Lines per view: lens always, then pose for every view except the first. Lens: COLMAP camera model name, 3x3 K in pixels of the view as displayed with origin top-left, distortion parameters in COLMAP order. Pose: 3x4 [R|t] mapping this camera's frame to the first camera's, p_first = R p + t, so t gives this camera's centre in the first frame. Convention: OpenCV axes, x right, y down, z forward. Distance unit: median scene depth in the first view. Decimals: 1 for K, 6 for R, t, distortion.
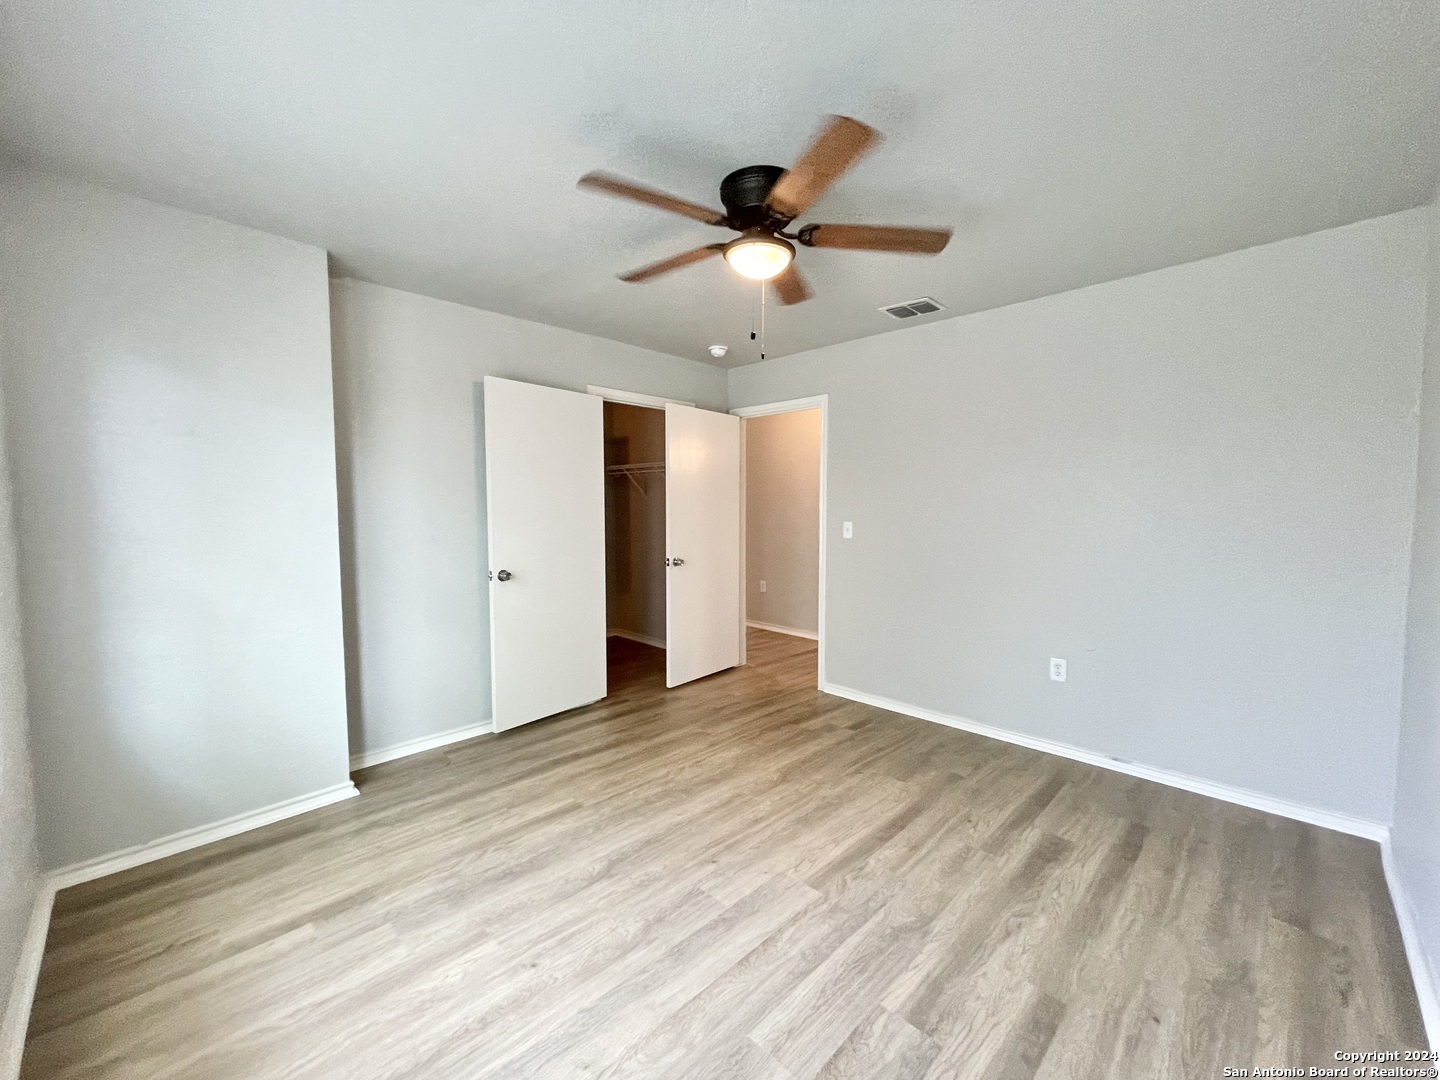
lens RADIAL K [[580.3, 0, 718.2], [0, 580.3, 541.7], [0, 0, 1]] dist [0.004779, -0.001055]
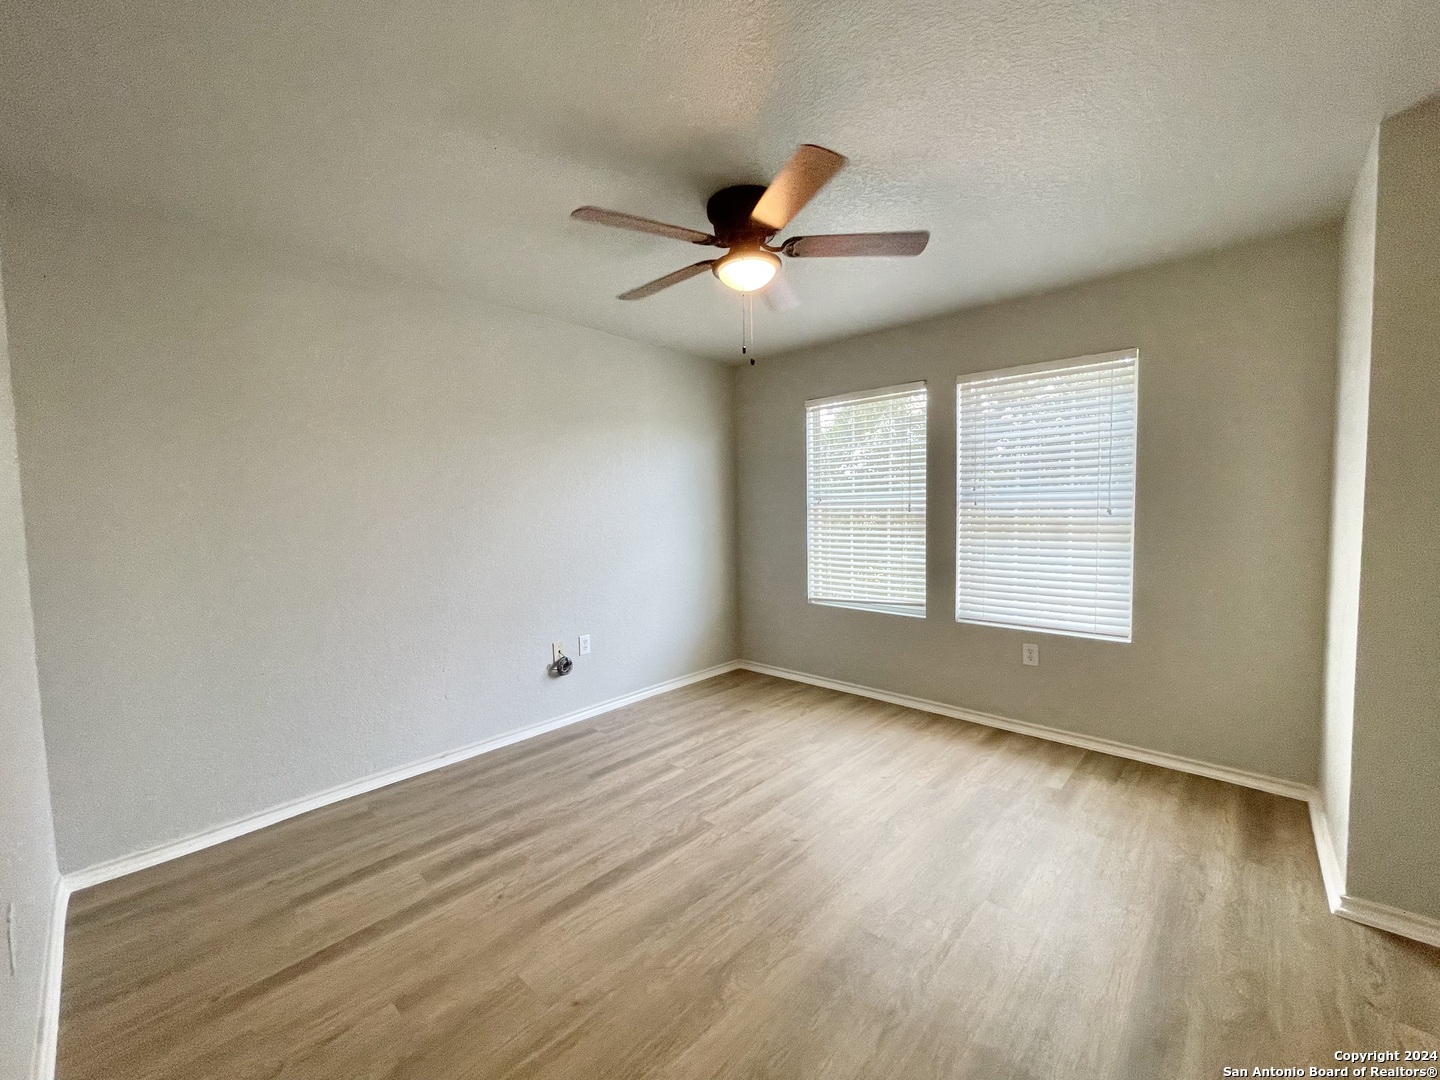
lens RADIAL K [[580.3, 0, 719.9], [0, 580.3, 536.7], [0, 0, 1]] dist [0.004779, -0.001055]
pose [[-0.999044, 0.022020, -0.037763, 0.170197], [0.017504, 0.993094, 0.116006, -0.137739], [0.040056, 0.115234, -0.992530, 2.120824]]
